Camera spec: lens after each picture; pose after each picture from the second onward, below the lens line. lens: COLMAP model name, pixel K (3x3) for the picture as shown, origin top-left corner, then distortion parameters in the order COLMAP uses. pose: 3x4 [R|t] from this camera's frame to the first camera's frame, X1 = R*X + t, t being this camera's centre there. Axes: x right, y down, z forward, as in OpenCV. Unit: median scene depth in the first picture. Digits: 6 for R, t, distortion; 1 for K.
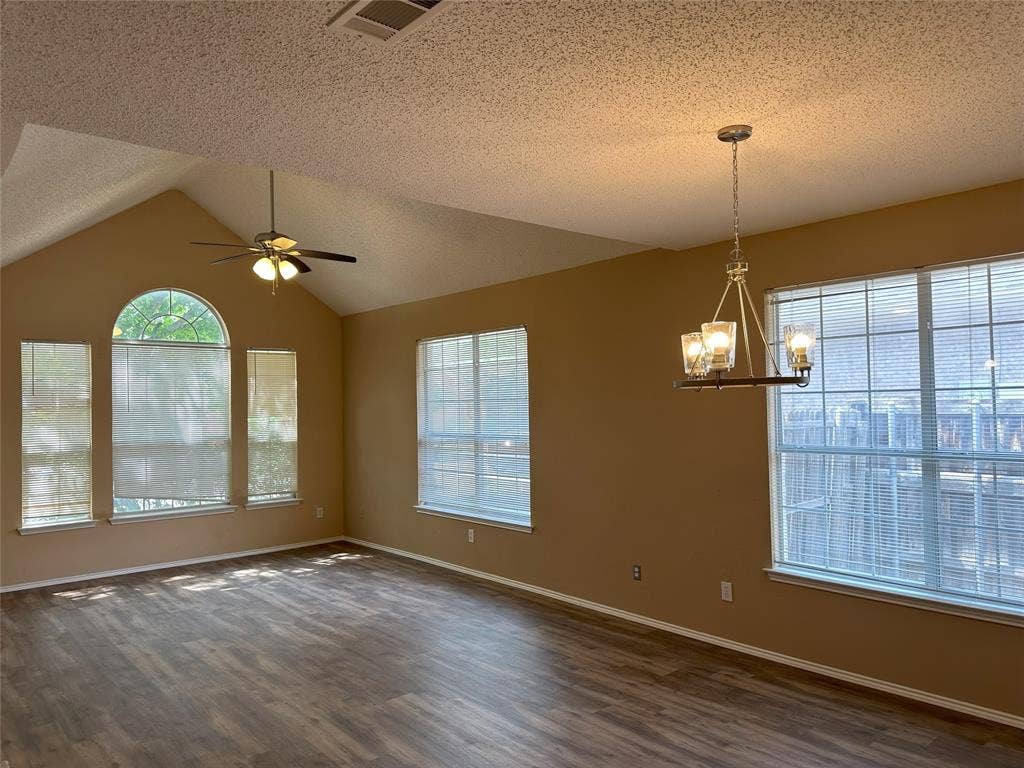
lens RADIAL K [[729.1, 0, 512.0], [0, 729.1, 384.0], [0, 0, 1]] dist [0.001397, -0.001092]
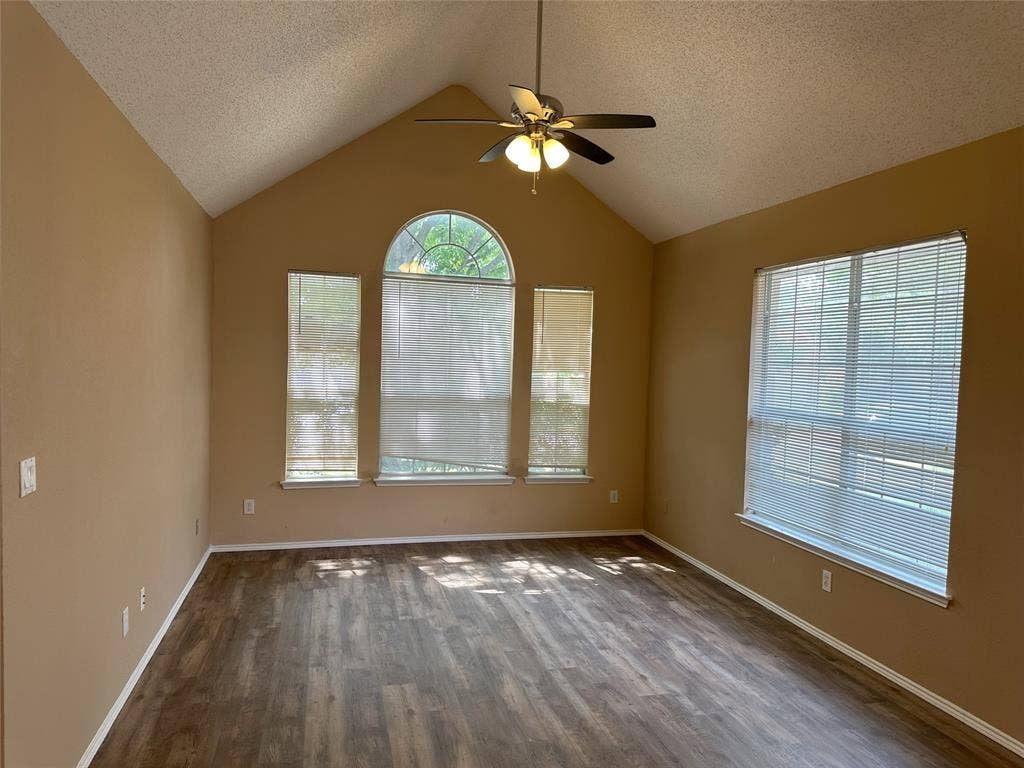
lens RADIAL K [[731.3, 0, 511.4], [0, 731.3, 389.2], [0, 0, 1]] dist [0.067601, -0.130838]
pose [[0.898002, 0.064189, -0.435284, -0.033902], [-0.035145, 0.996605, 0.074459, 0.007103], [0.438585, -0.051566, 0.897209, 0.319059]]
